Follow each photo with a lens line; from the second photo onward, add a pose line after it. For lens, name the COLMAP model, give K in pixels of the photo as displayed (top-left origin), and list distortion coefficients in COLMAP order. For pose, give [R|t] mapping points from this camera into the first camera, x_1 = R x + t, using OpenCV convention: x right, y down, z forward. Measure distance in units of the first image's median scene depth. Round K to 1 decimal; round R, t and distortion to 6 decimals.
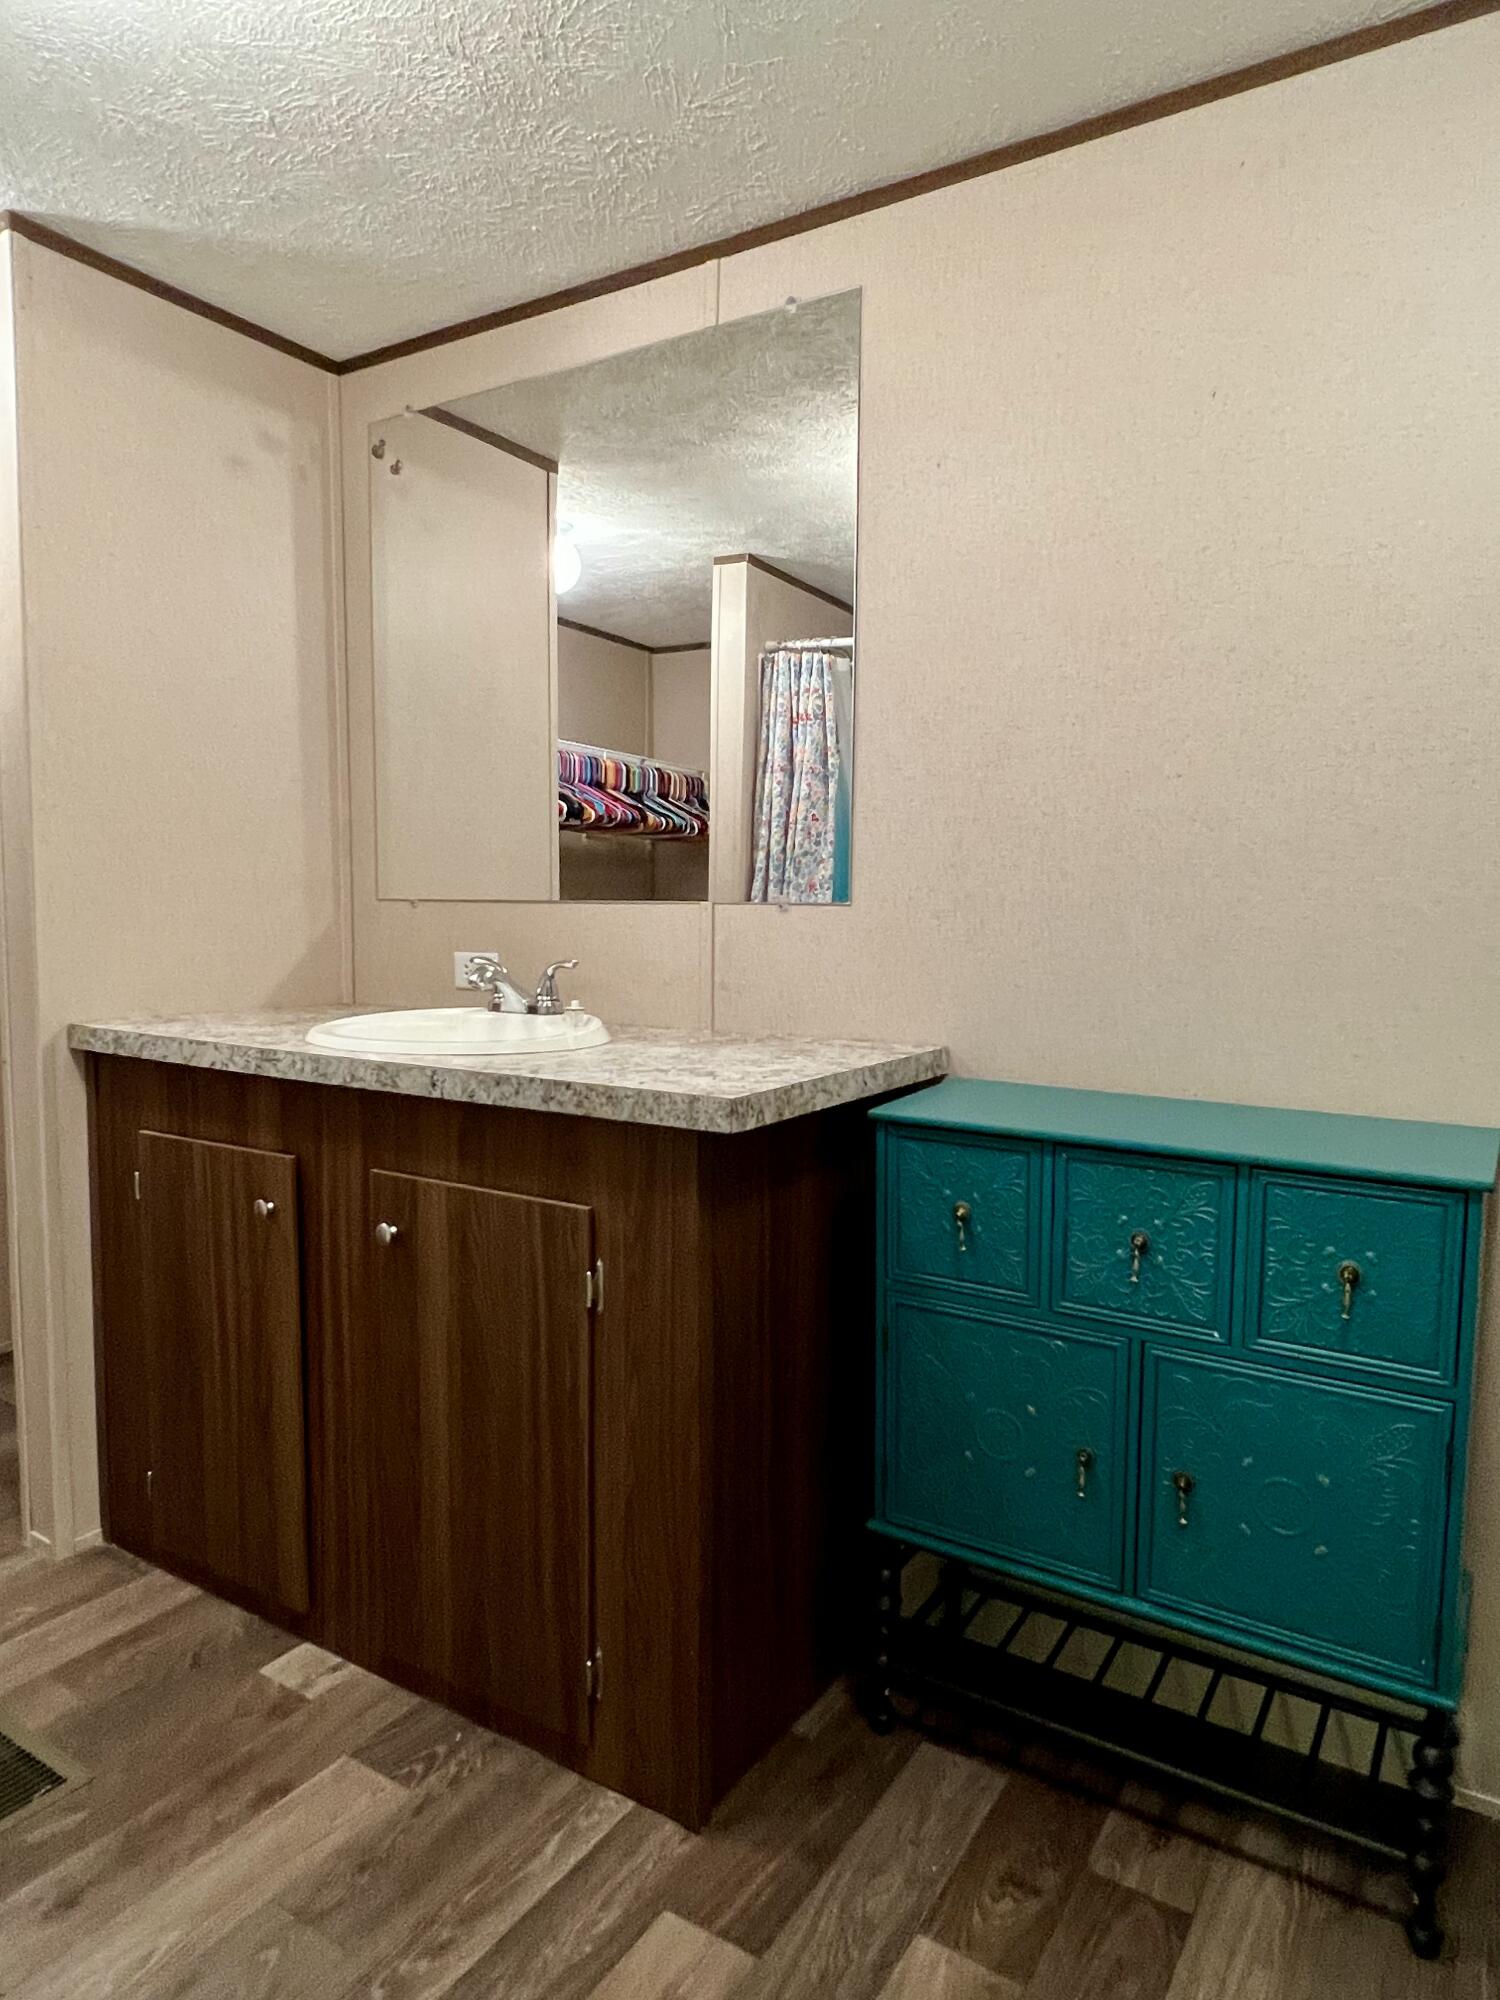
lens RADIAL K [[1244.0, 0, 750.0], [0, 1244.0, 1000.0], [0, 0, 1]] dist [0.000464, -0.002960]
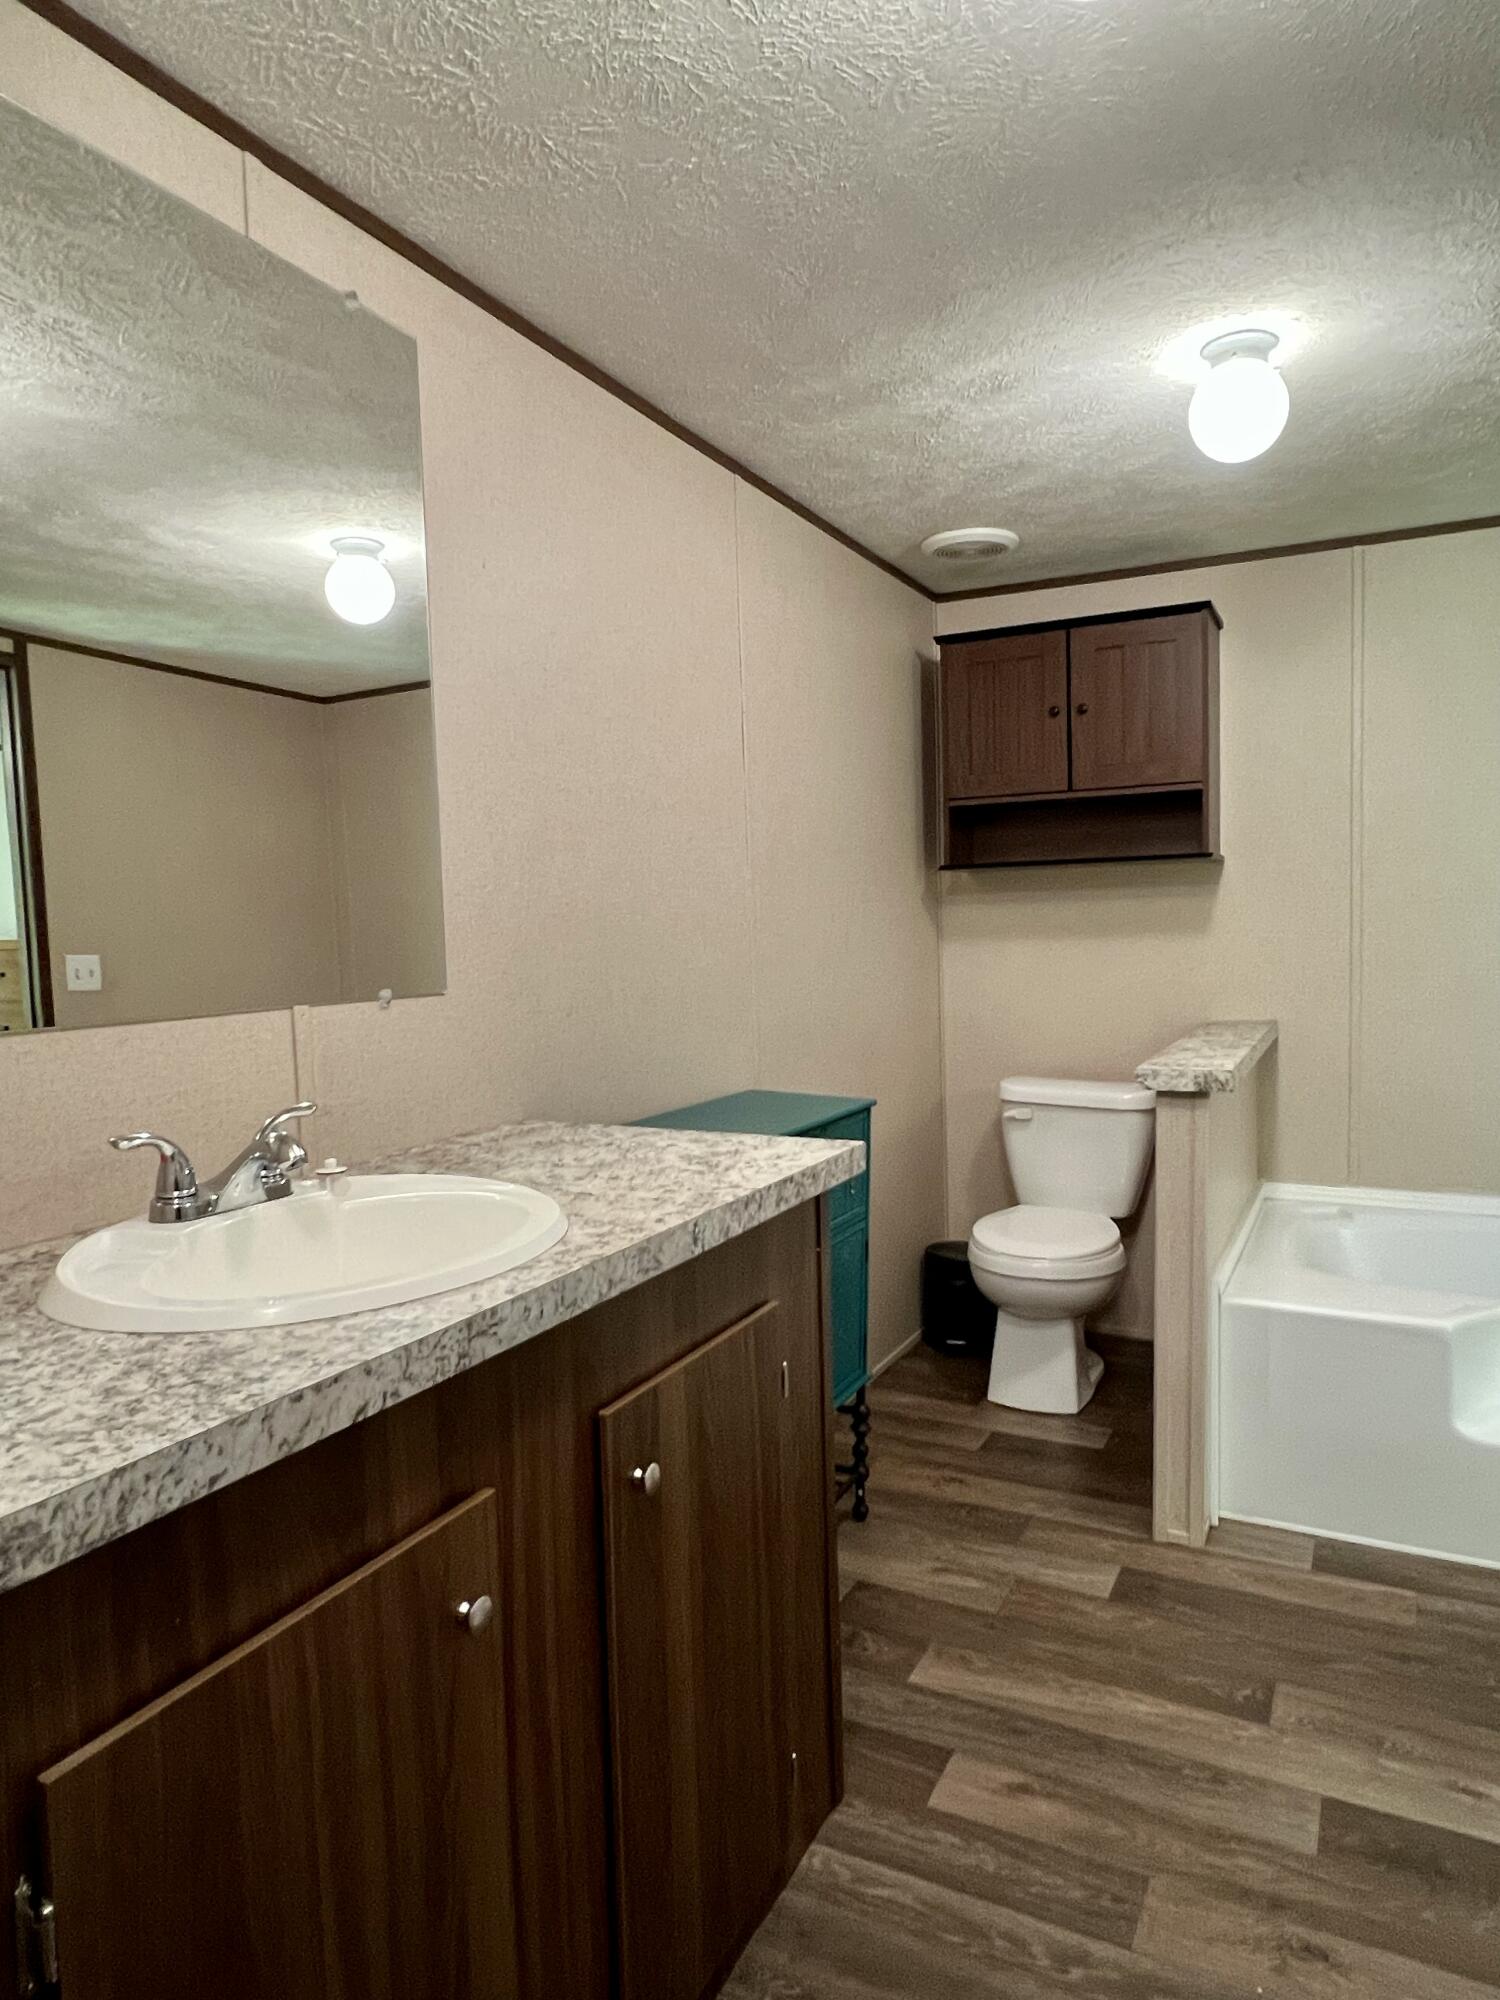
lens RADIAL K [[1244.0, 0, 750.0], [0, 1244.0, 1000.0], [0, 0, 1]] dist [0.000464, -0.002960]
pose [[-0.079842, -0.066523, 0.994585, -1.021140], [0.112309, 0.990817, 0.075287, -0.139021], [-0.990460, 0.117712, -0.071638, 0.977938]]
